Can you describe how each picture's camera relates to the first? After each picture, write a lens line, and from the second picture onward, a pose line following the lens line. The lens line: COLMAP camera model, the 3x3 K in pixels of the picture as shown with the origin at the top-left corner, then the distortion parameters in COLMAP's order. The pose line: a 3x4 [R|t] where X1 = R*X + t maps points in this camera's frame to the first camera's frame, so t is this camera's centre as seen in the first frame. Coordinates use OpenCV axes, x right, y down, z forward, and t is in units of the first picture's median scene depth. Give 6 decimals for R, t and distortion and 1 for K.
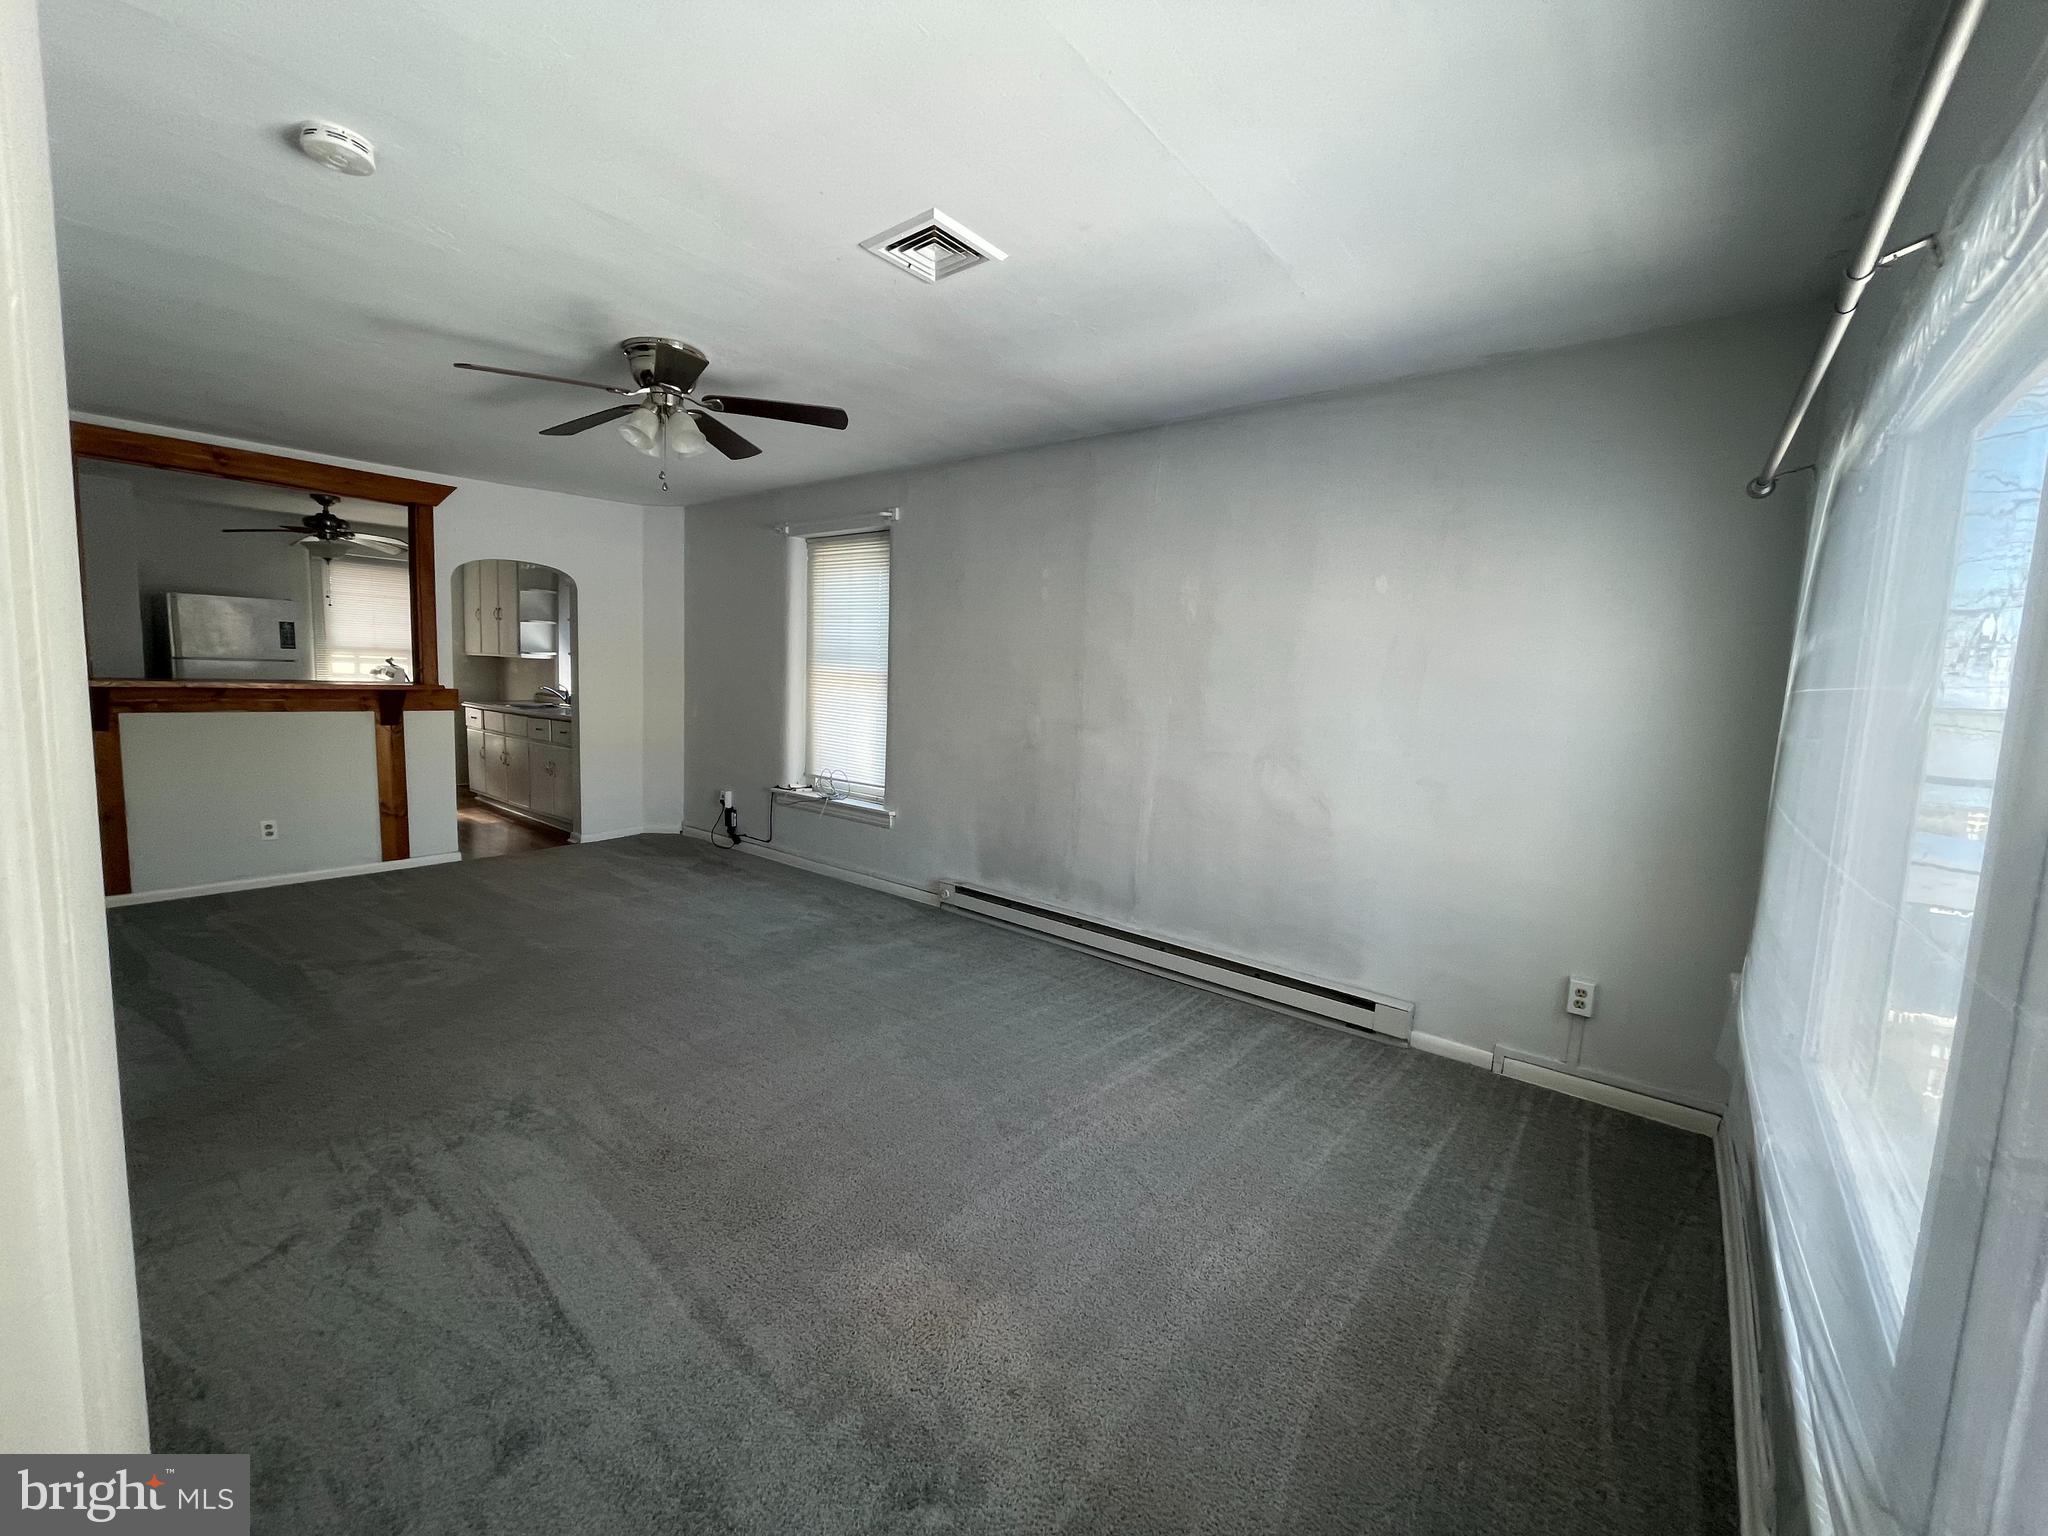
lens RADIAL K [[828.6, 0, 1021.2], [0, 828.6, 761.1], [0, 0, 1]] dist [-0.001797, 0.000181]
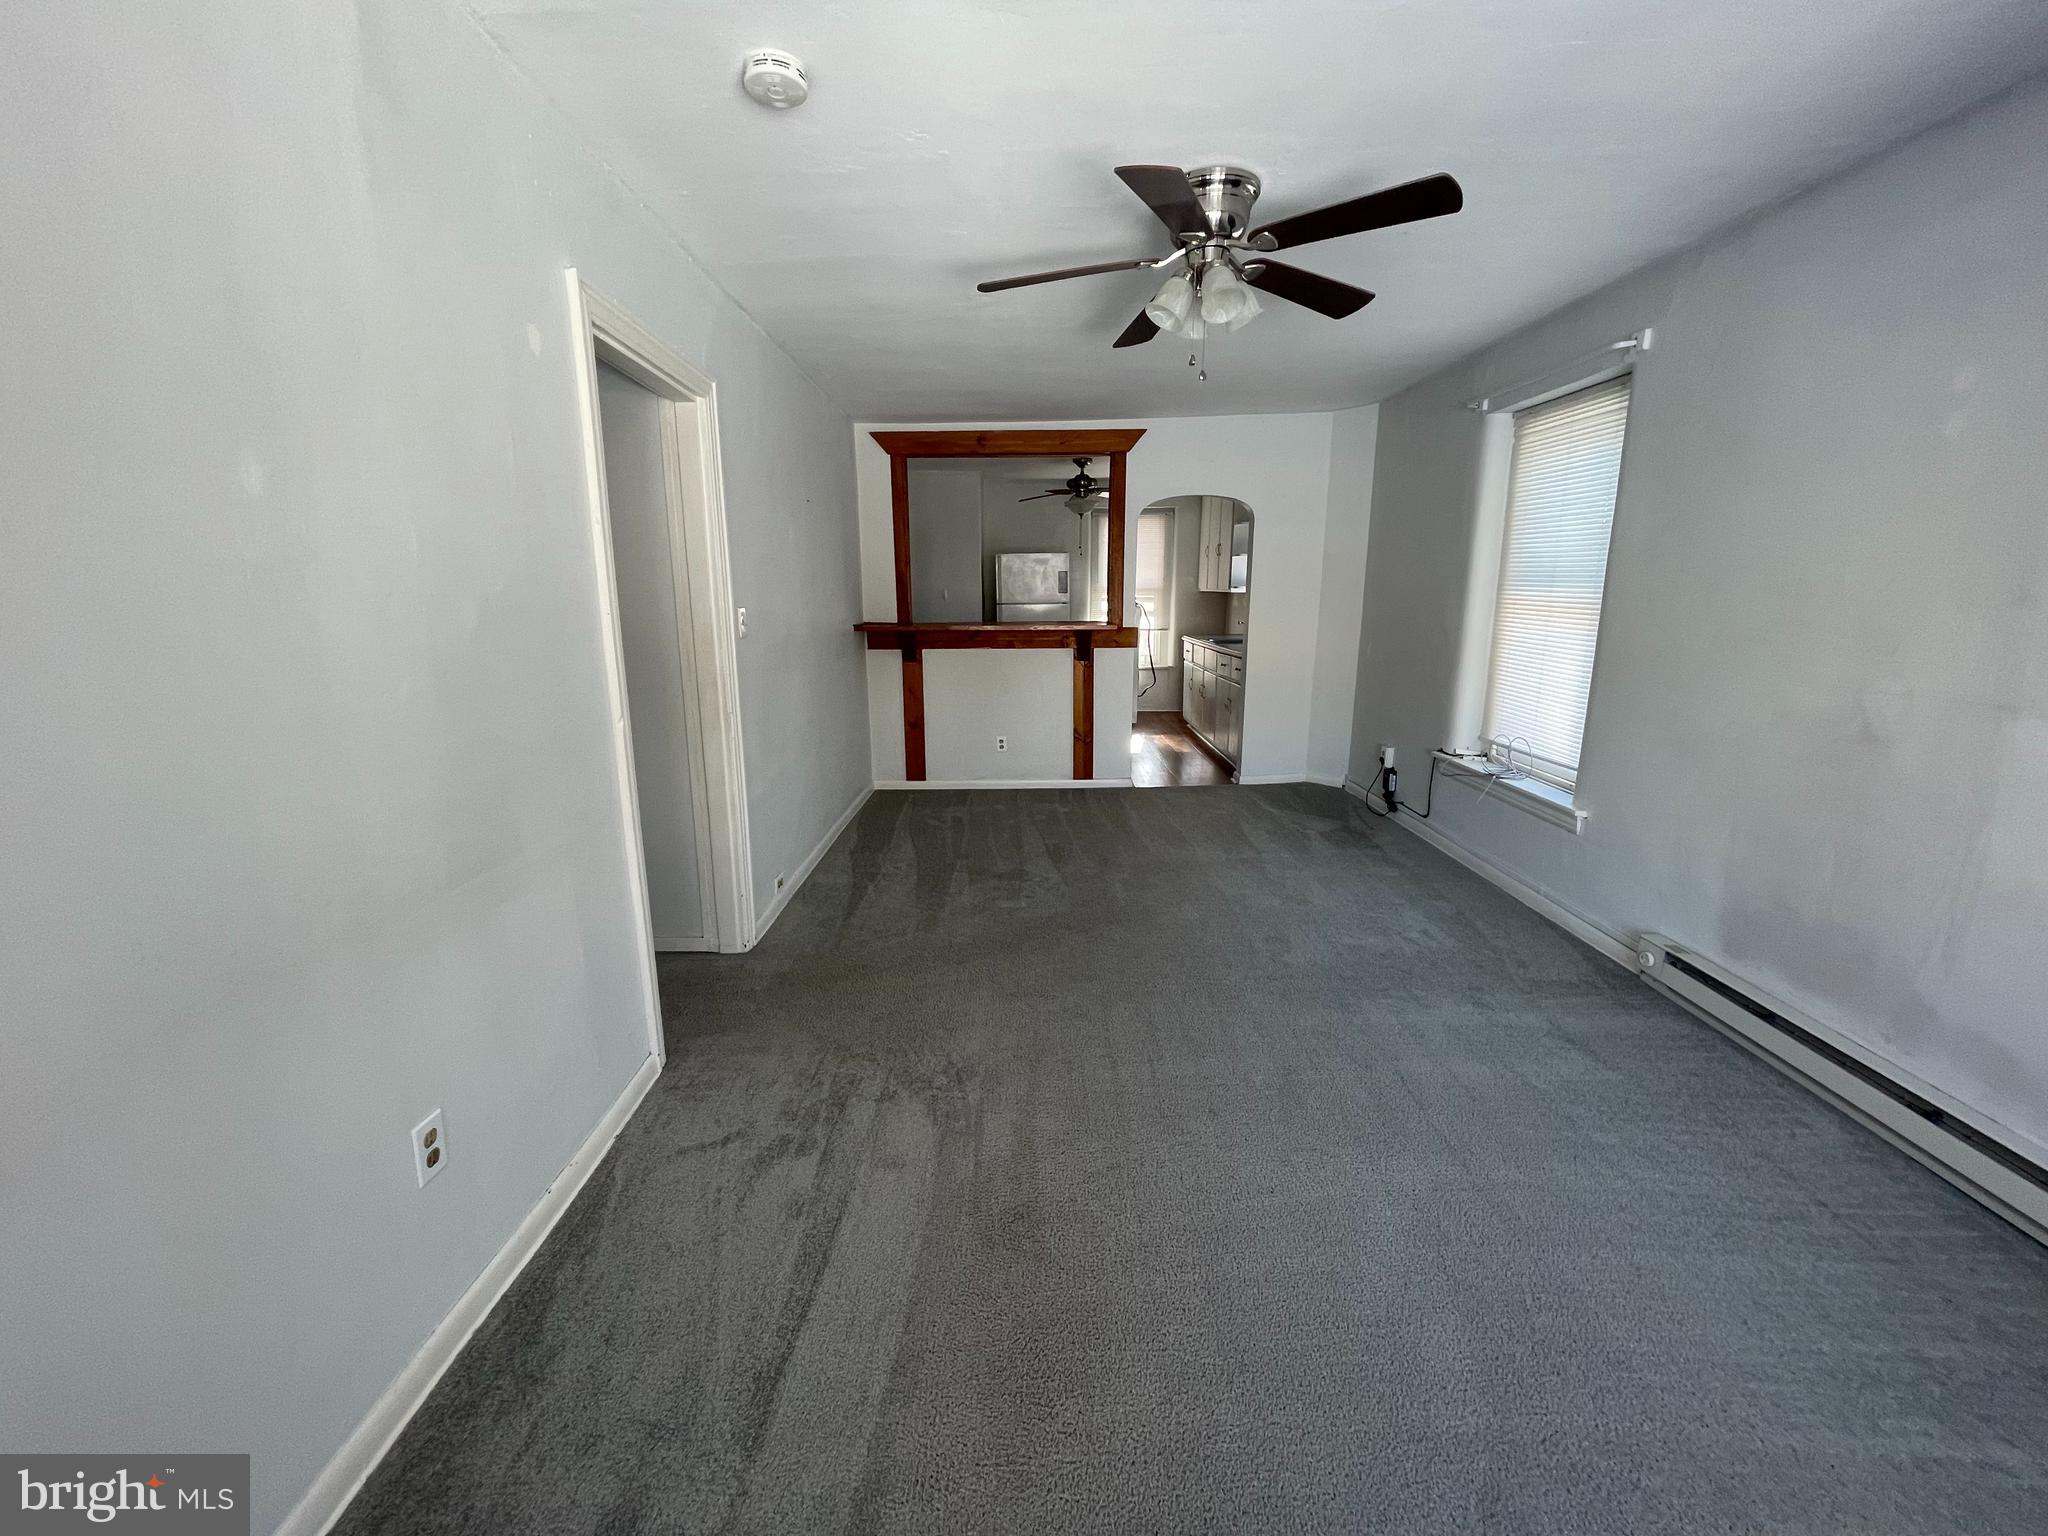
lens RADIAL K [[828.6, 0, 1021.2], [0, 828.6, 761.1], [0, 0, 1]] dist [-0.001797, 0.000181]
pose [[0.625285, 0.119112, -0.771253, 0.072841], [-0.049739, 0.992357, 0.112934, -0.032550], [0.778809, -0.032254, 0.626431, 0.239451]]
